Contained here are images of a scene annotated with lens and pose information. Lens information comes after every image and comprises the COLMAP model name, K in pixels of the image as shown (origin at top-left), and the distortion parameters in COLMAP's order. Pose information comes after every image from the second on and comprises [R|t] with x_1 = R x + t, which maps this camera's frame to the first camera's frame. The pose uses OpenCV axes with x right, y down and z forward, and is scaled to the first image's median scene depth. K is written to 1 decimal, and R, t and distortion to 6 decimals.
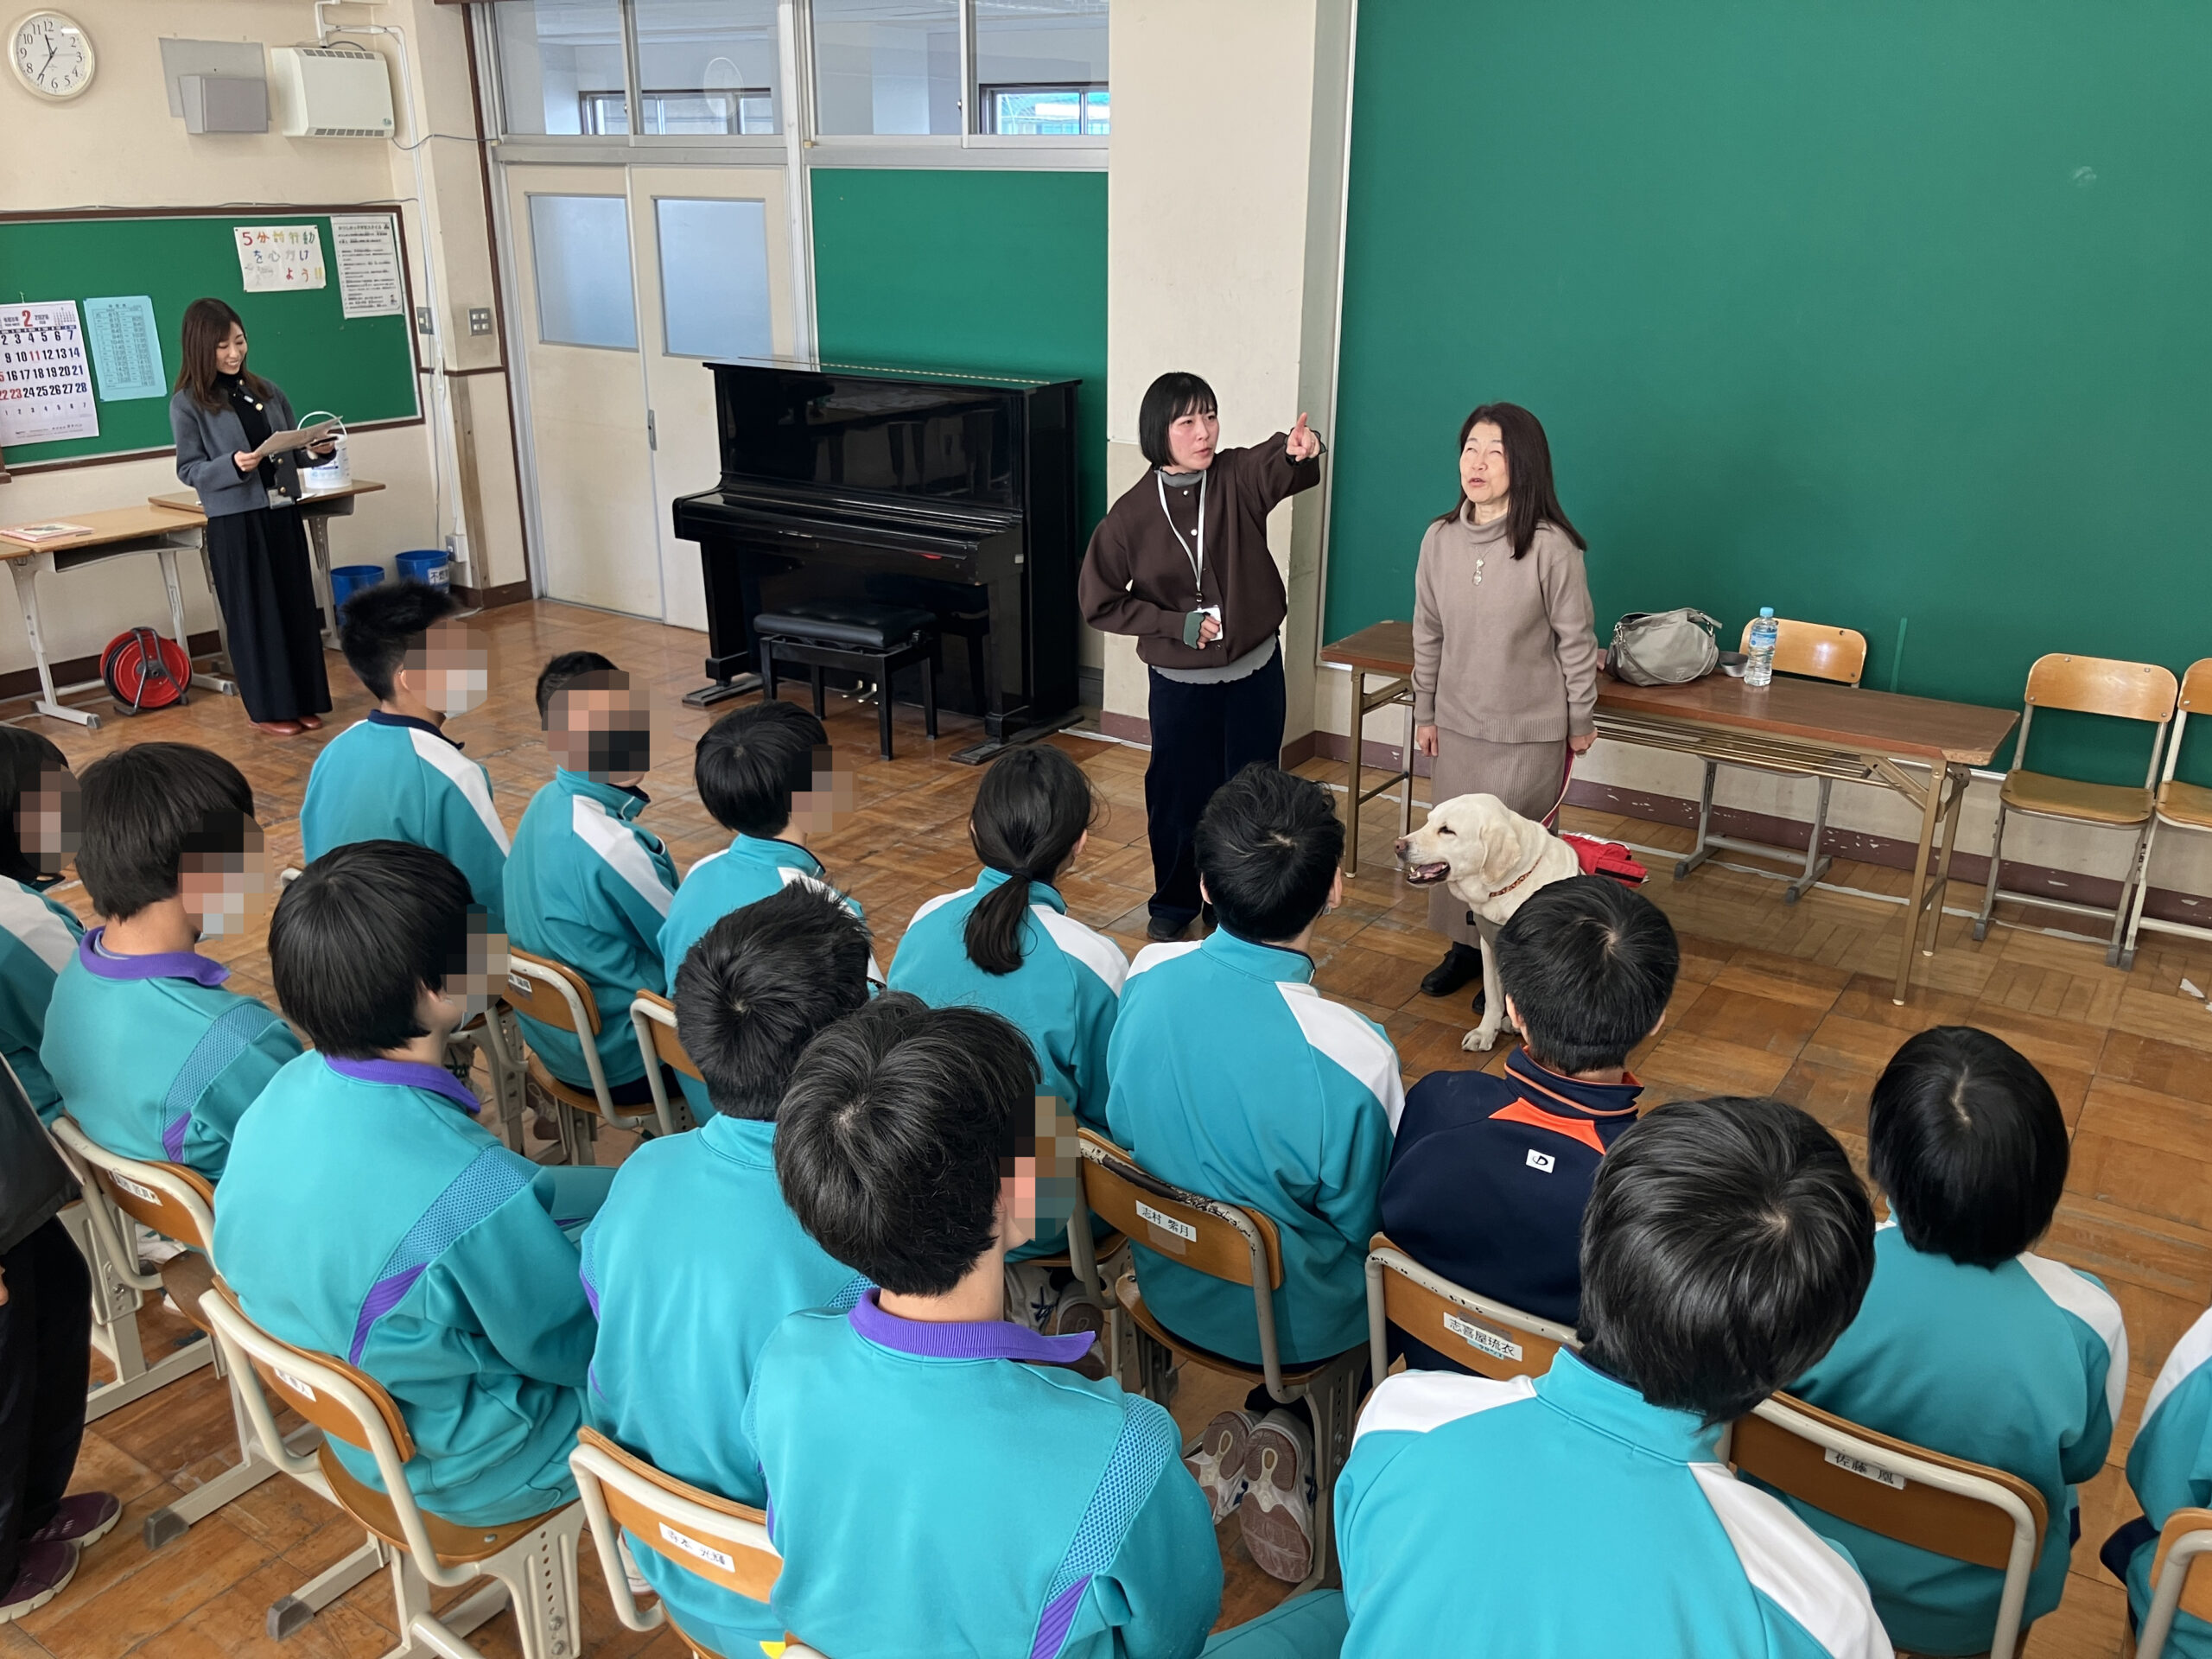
lens RADIAL K [[1836.6, 0, 1111.0], [0, 1836.6, 836.7], [0, 0, 1]] dist [-0.006069, -0.043013]
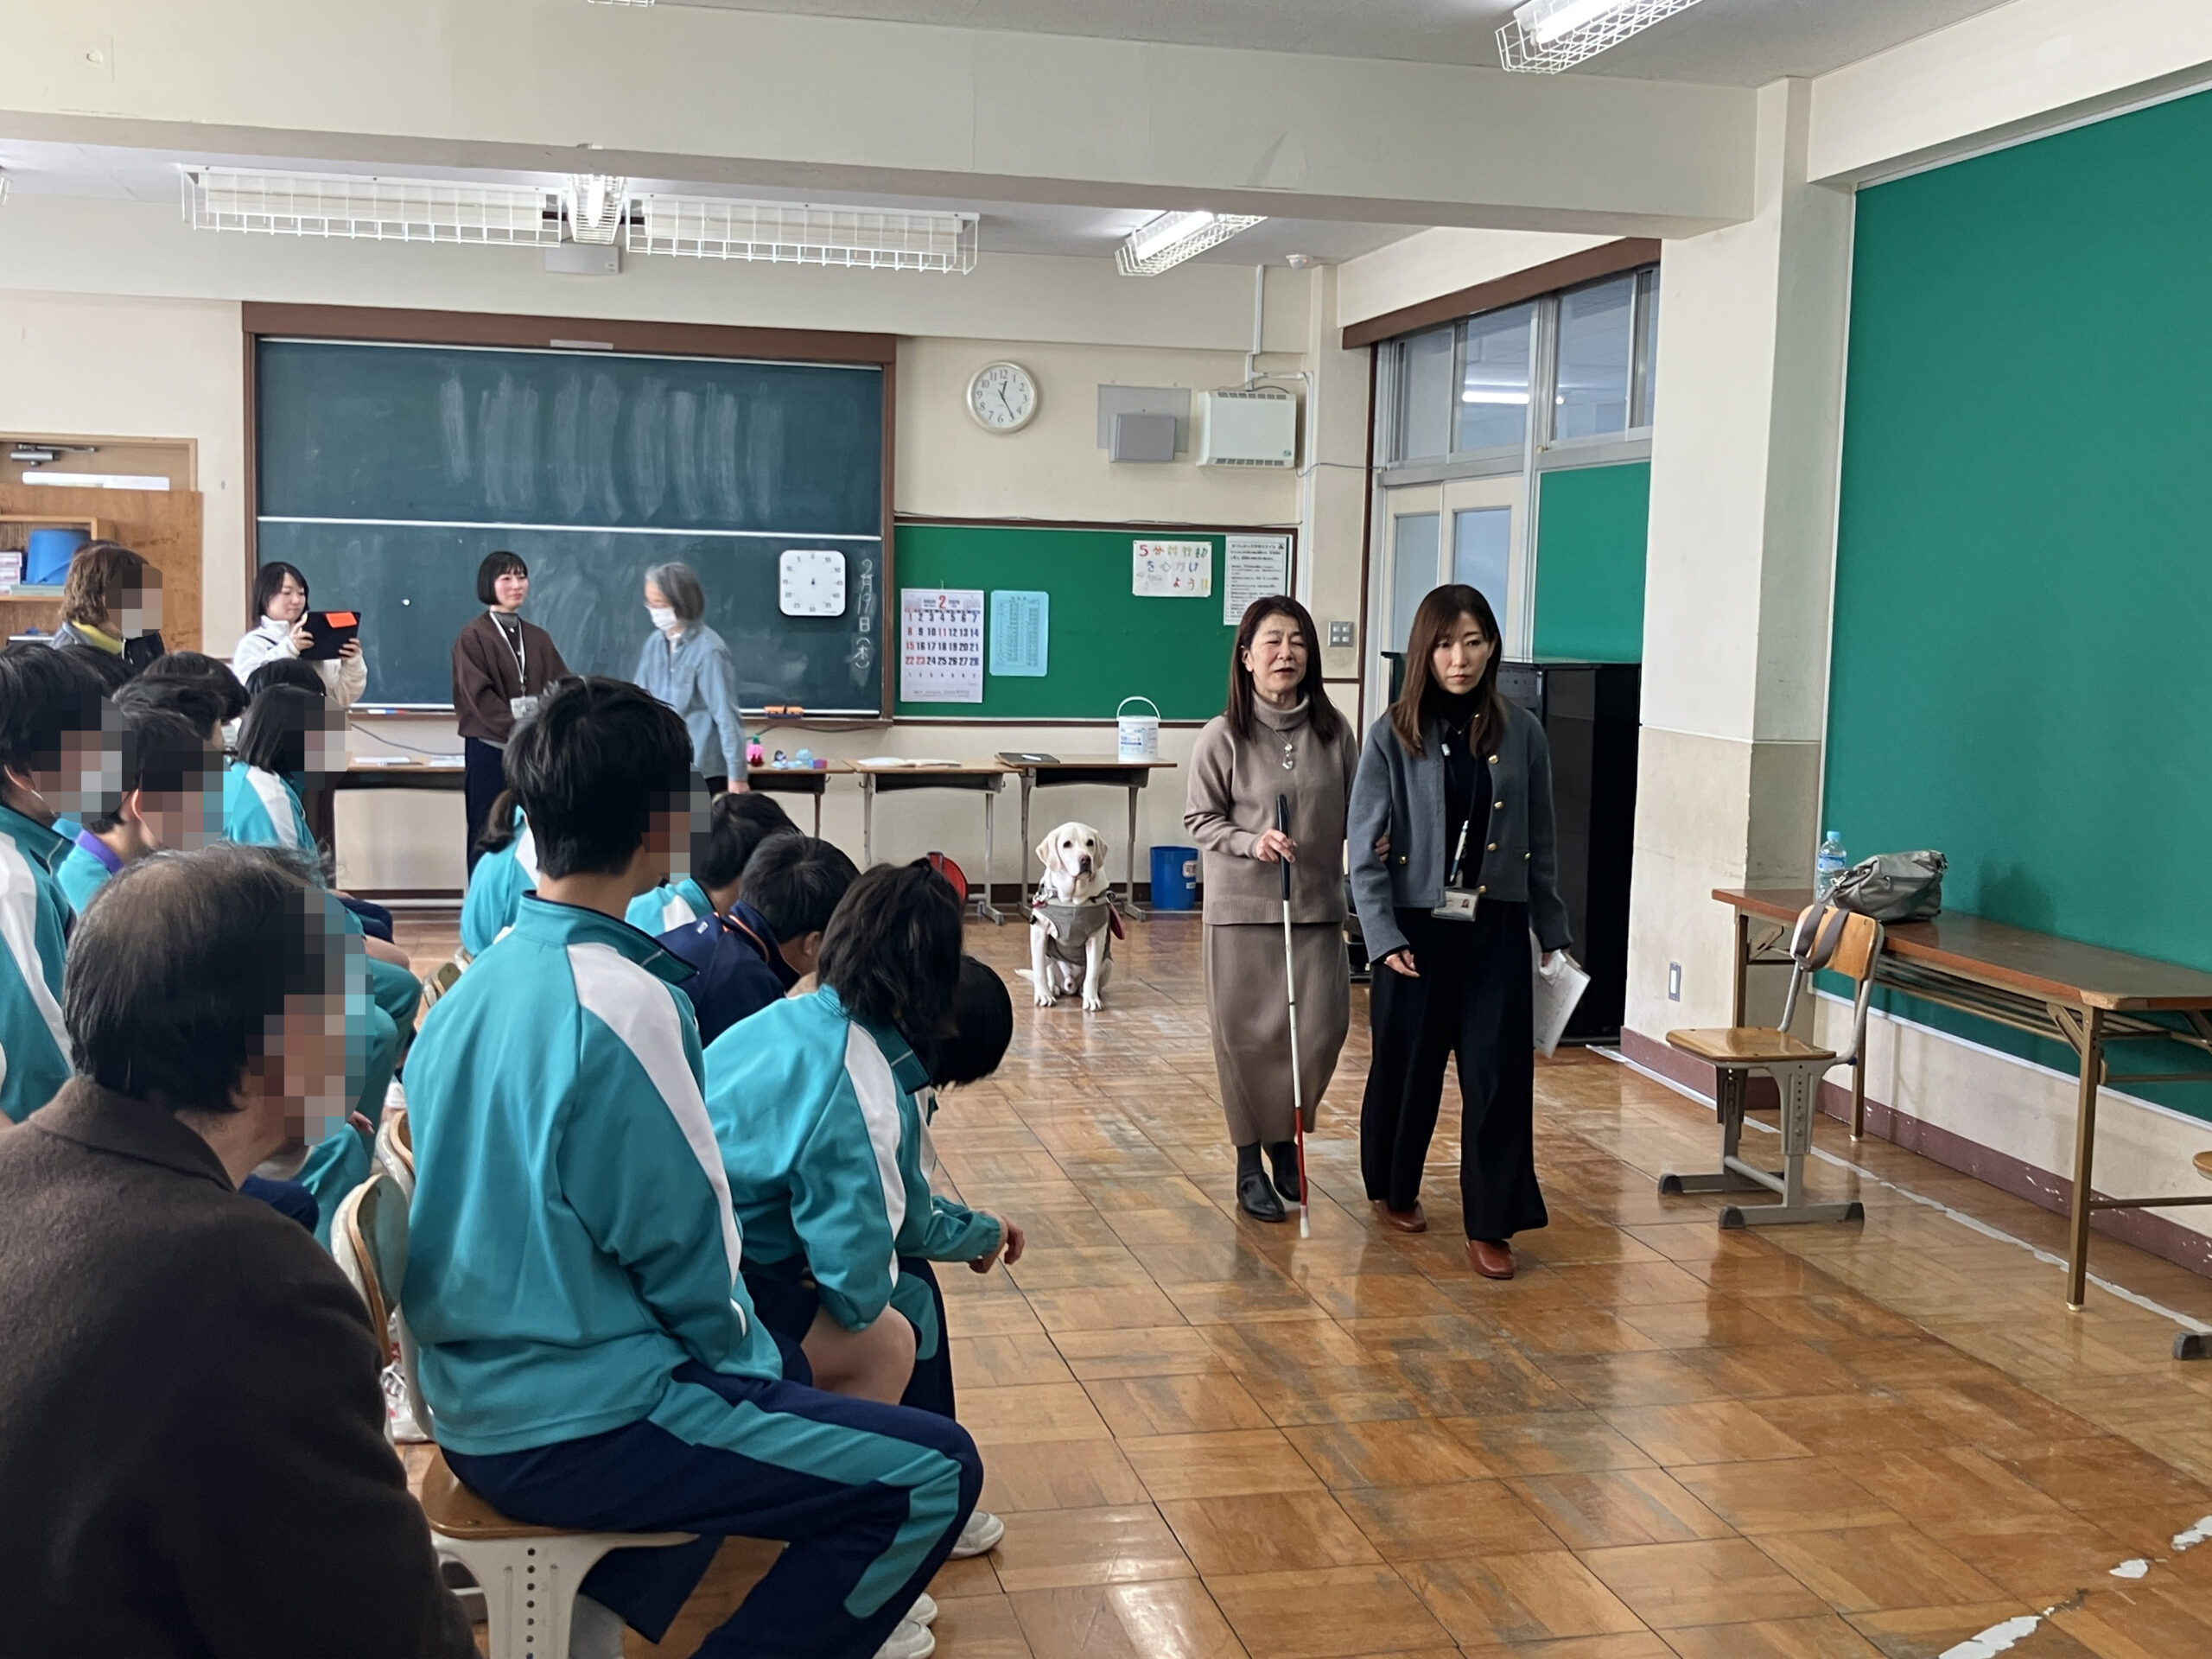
lens RADIAL K [[2337.8, 0, 1106.5], [0, 2337.8, 827.5], [0, 0, 1]] dist [0.017063, 0.000000]
pose [[0.712813, 0.070776, -0.697773, 0.553482], [-0.251990, 0.954306, -0.160625, 0.078295], [0.654521, 0.290328, 0.698077, 0.021087]]
